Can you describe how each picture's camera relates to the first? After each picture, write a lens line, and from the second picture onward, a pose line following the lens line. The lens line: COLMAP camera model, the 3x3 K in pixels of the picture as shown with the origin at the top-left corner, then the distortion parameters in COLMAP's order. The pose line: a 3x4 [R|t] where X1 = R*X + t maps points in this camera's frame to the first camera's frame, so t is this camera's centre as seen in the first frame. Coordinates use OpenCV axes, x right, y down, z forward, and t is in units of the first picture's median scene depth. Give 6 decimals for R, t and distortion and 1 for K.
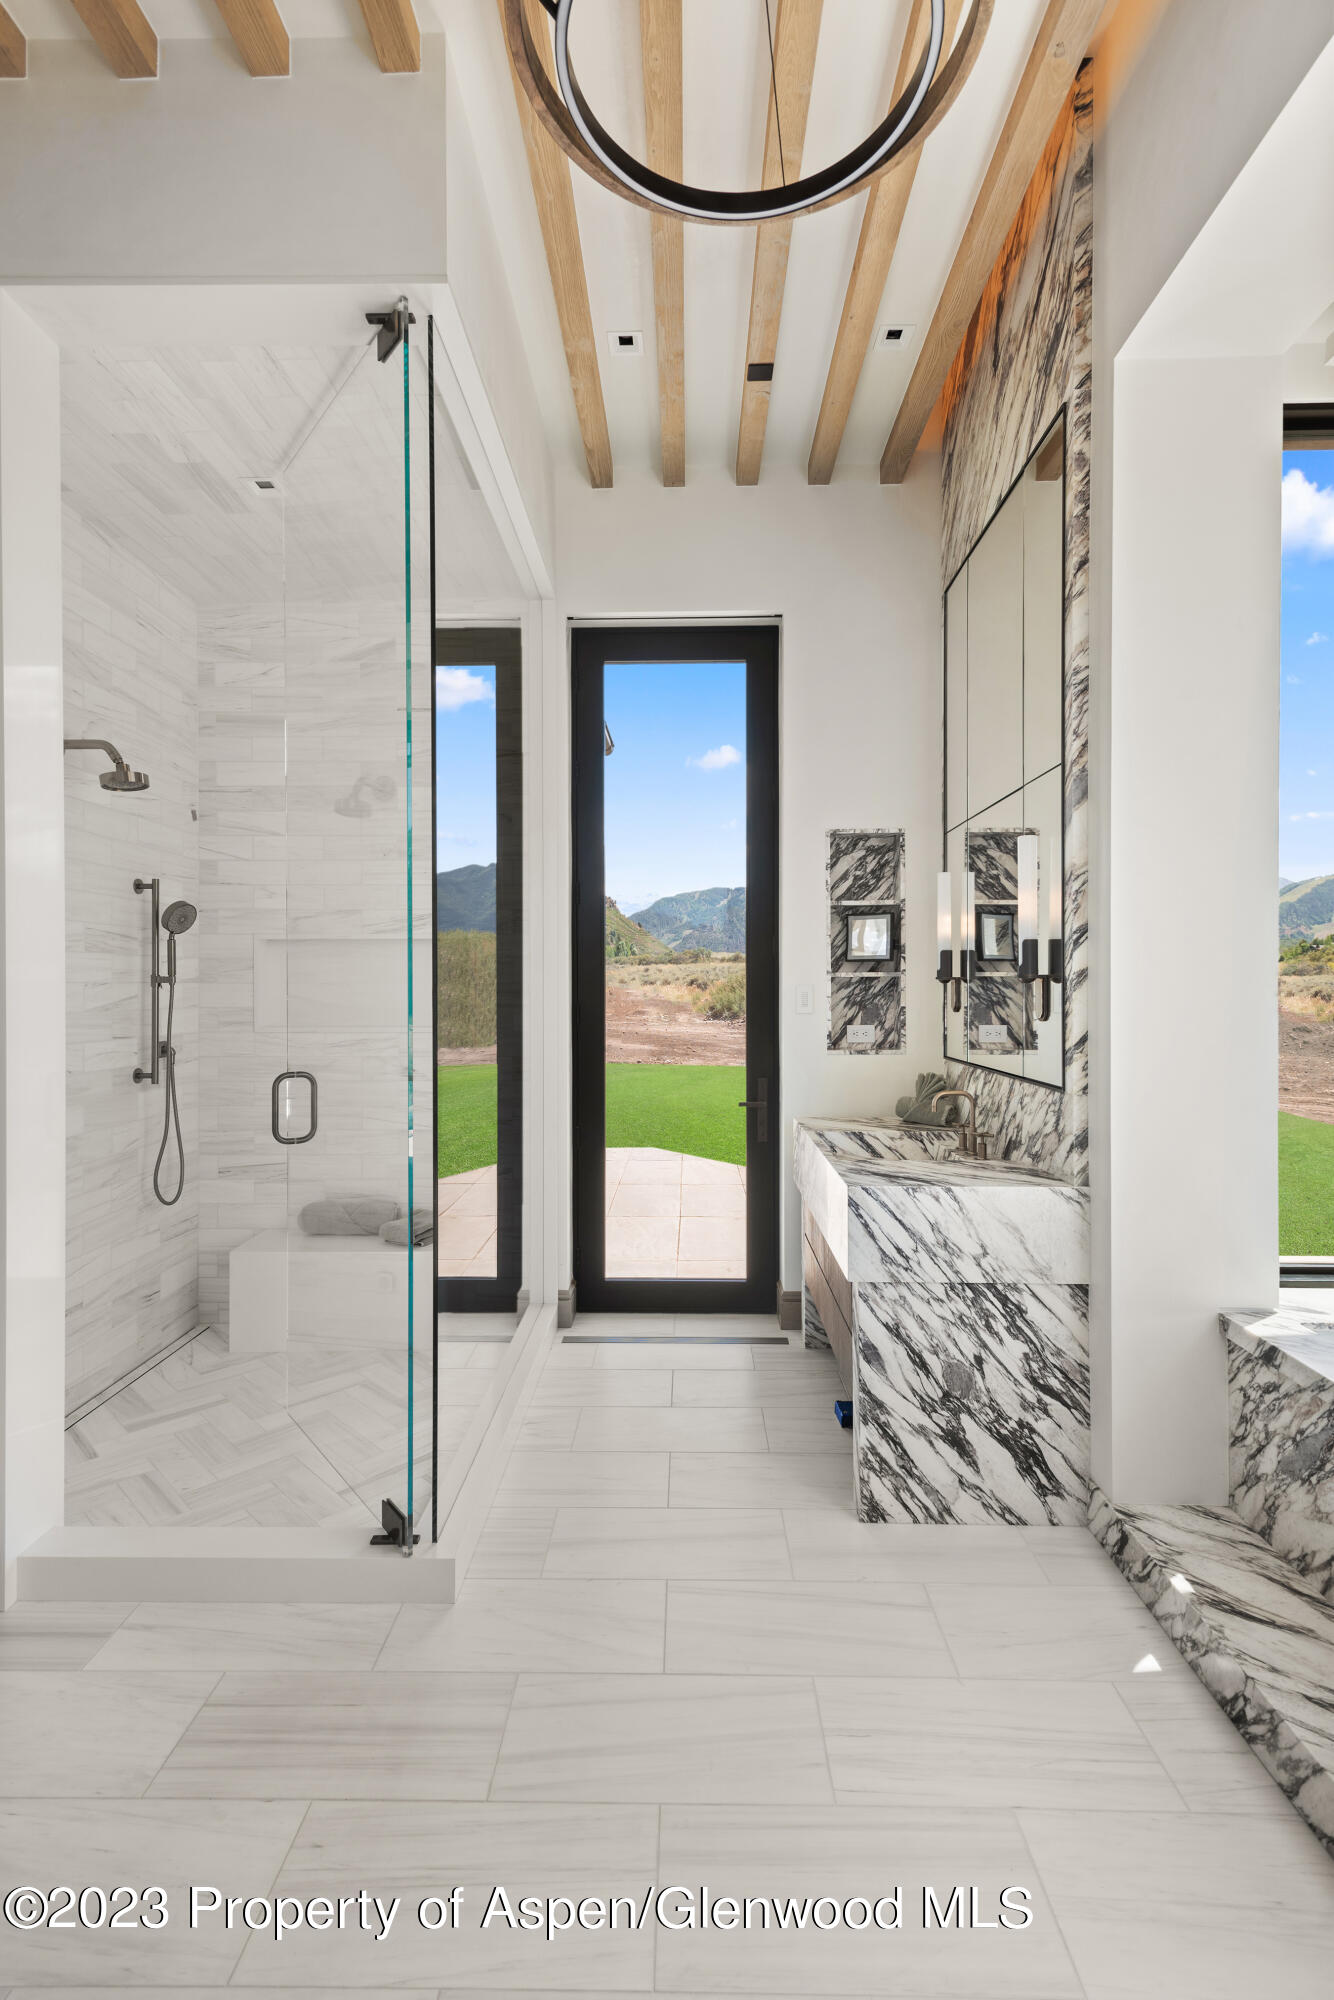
lens RADIAL K [[947.6, 0, 667.0], [0, 947.6, 1000.0], [0, 0, 1]] dist [0.001100, -0.000460]
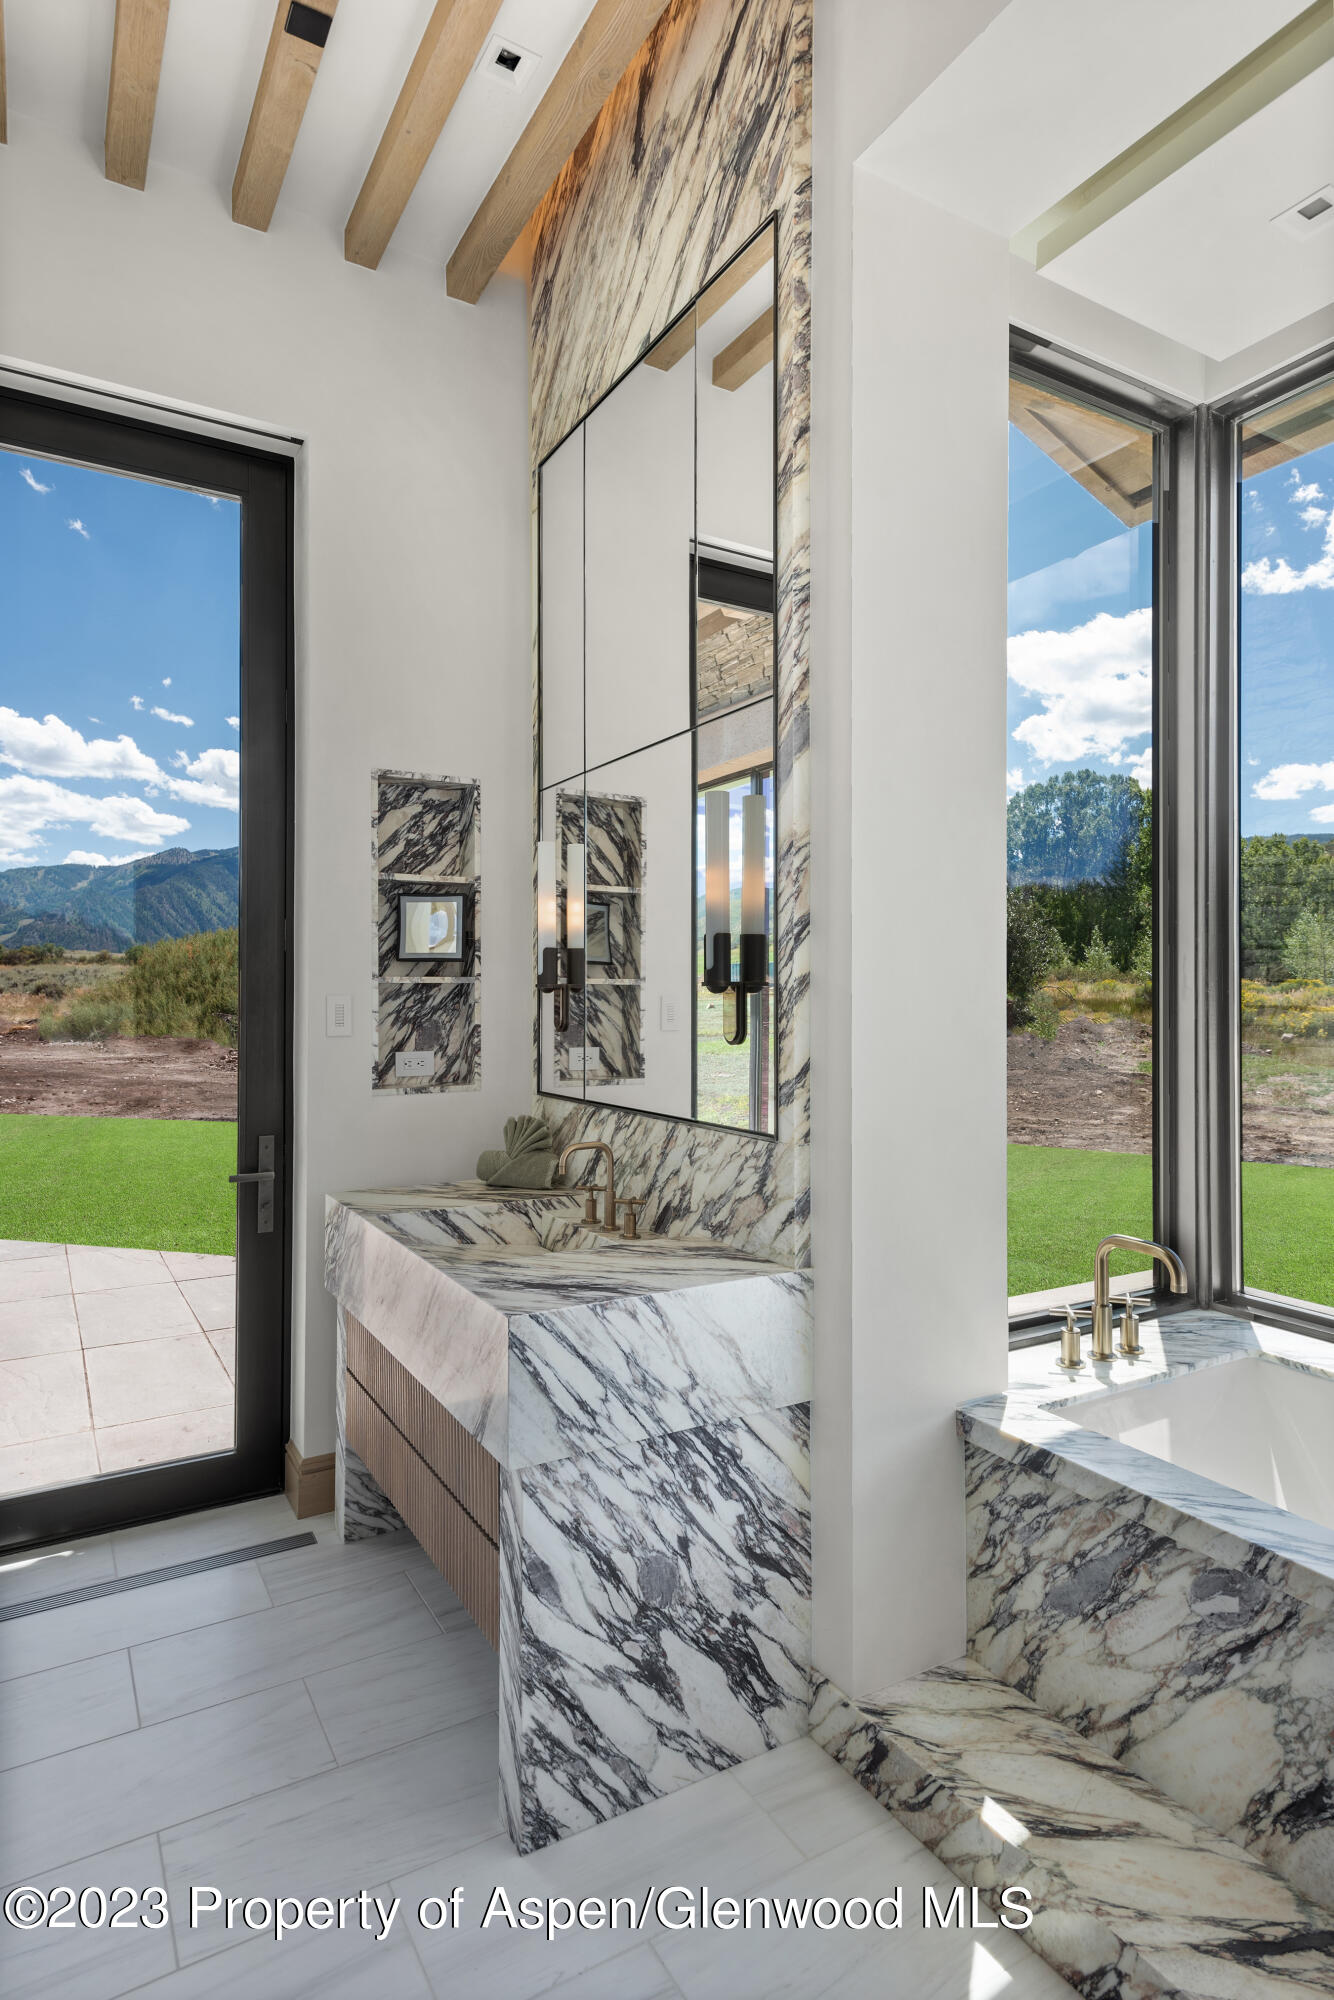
lens RADIAL K [[1085.7, 0, 674.7], [0, 1085.7, 991.2], [0, 0, 1]] dist [0.018712, -0.008018]
pose [[0.846649, 0.007465, 0.532099, -0.098296], [0.003242, 0.999811, -0.019186, -0.003333], [-0.532141, 0.017969, 0.846465, 0.329295]]
